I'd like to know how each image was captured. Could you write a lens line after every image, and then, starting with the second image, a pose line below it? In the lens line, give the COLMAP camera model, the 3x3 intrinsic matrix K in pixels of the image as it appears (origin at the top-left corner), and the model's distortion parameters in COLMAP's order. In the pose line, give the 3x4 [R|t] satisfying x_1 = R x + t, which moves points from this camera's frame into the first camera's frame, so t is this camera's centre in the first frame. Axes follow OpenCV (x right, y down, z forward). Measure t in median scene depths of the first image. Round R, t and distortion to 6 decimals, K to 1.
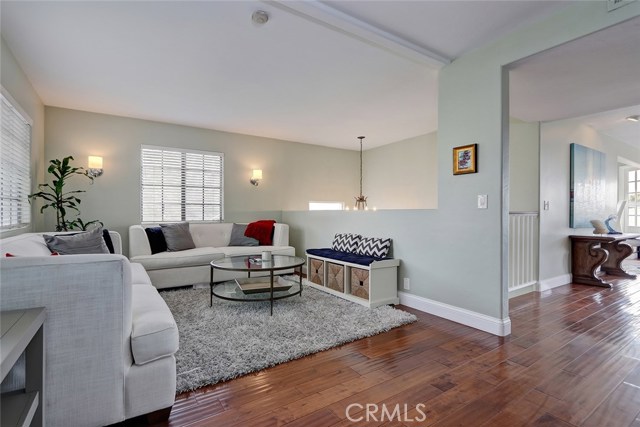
lens RADIAL K [[296.5, 0, 322.7], [0, 296.5, 213.7], [0, 0, 1]] dist [0.004629, -0.001316]
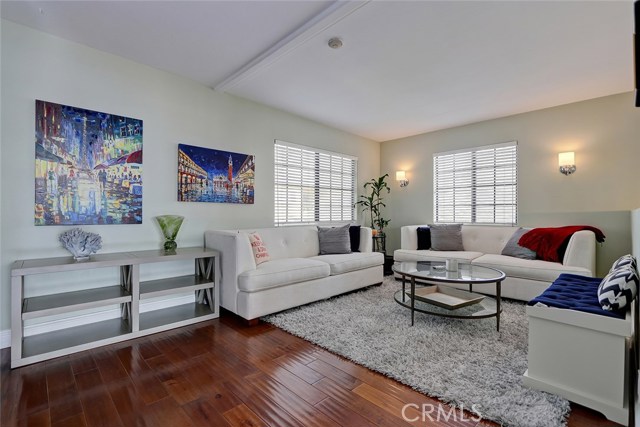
lens RADIAL K [[296.5, 0, 301.3], [0, 296.5, 213.1], [0, 0, 1]] dist [0.004629, -0.001316]
pose [[0.143889, -0.002511, -0.989591, 0.424947], [0.001418, 0.999996, -0.002332, -0.005159], [0.989593, -0.001067, 0.143893, 0.324885]]
